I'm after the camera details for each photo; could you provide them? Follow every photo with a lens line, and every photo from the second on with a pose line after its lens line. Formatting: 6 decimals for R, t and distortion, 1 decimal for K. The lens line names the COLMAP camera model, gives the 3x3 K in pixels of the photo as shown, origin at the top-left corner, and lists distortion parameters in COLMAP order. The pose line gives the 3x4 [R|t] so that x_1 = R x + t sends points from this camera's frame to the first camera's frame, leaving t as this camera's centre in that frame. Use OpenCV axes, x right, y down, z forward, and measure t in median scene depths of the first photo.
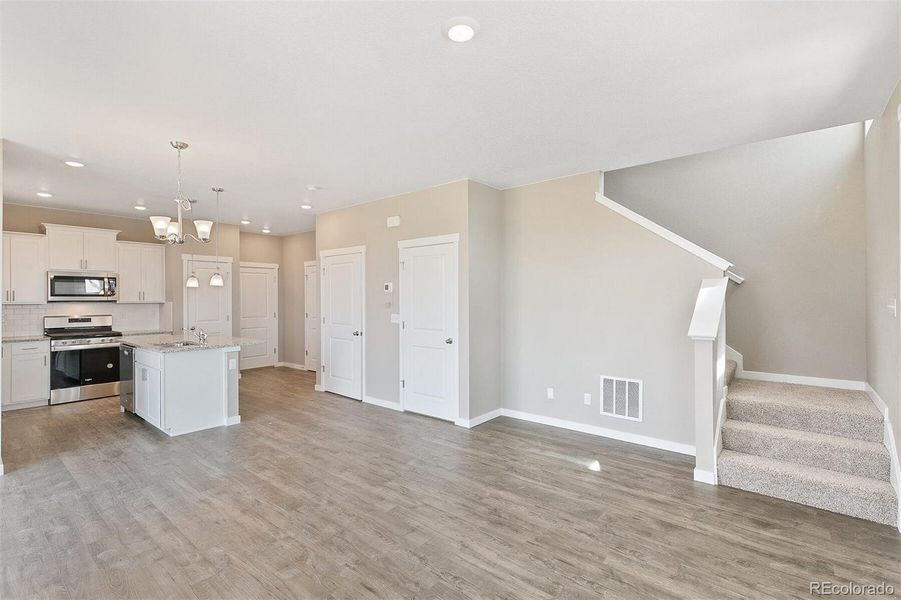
lens RADIAL K [[405.8, 0, 450.5], [0, 405.8, 300.0], [0, 0, 1]] dist [0.007477, -0.000109]
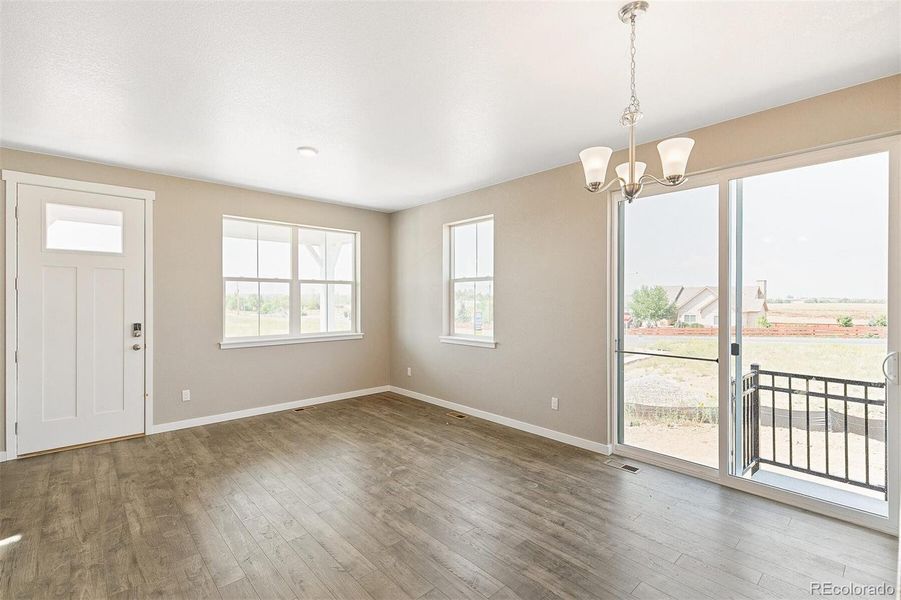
lens RADIAL K [[410.3, 0, 442.7], [0, 410.3, 299.2], [0, 0, 1]] dist [0.011274, -0.000503]
pose [[-0.986673, 0.003473, 0.162679, -0.475380], [0.004305, 0.999979, 0.004761, -0.006068], [-0.162659, 0.005397, -0.986668, 1.487063]]
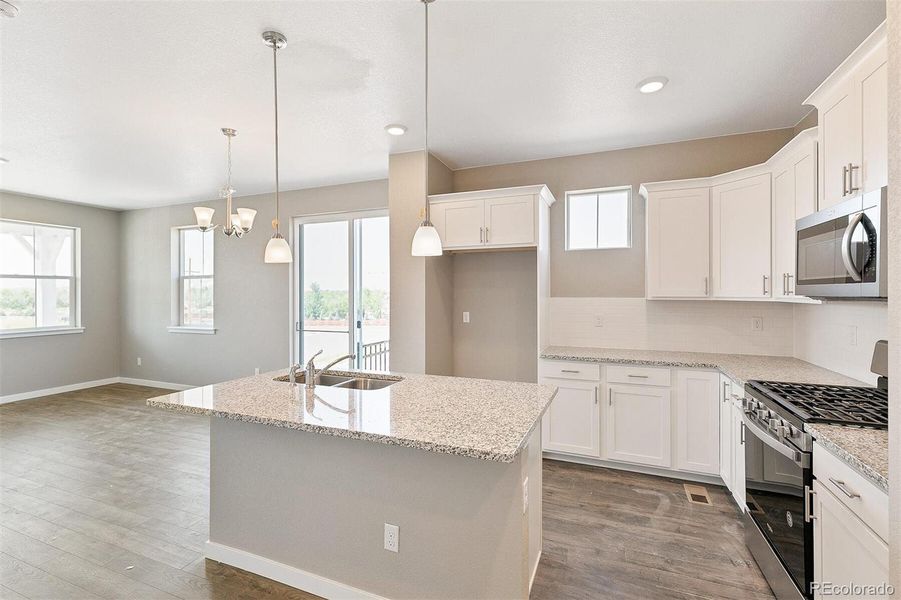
lens RADIAL K [[412.0, 0, 438.9], [0, 412.0, 292.2], [0, 0, 1]] dist [0.008241, -0.000021]
pose [[-0.961083, 0.004927, -0.276215, -0.816683], [0.004135, 0.999986, 0.003448, -0.006825], [0.276228, 0.002171, -0.961090, 1.943571]]
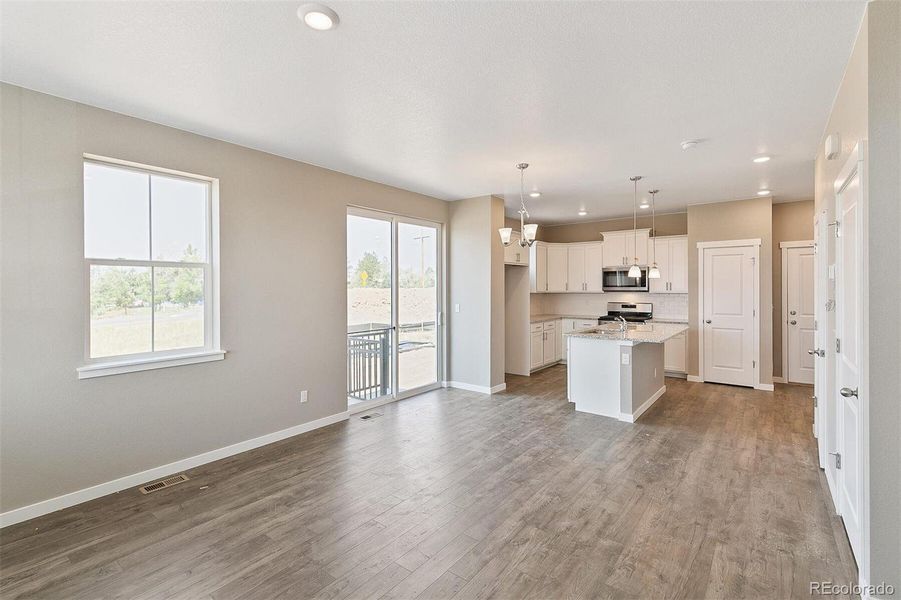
lens RADIAL K [[419.0, 0, 444.8], [0, 419.0, 288.2], [0, 0, 1]] dist [0.008709, -0.000224]
pose [[0.017171, 0.004024, -0.999844, 0.563234], [-0.000446, 0.999992, 0.004017, -0.016186], [0.999852, 0.000377, 0.017173, 0.696700]]
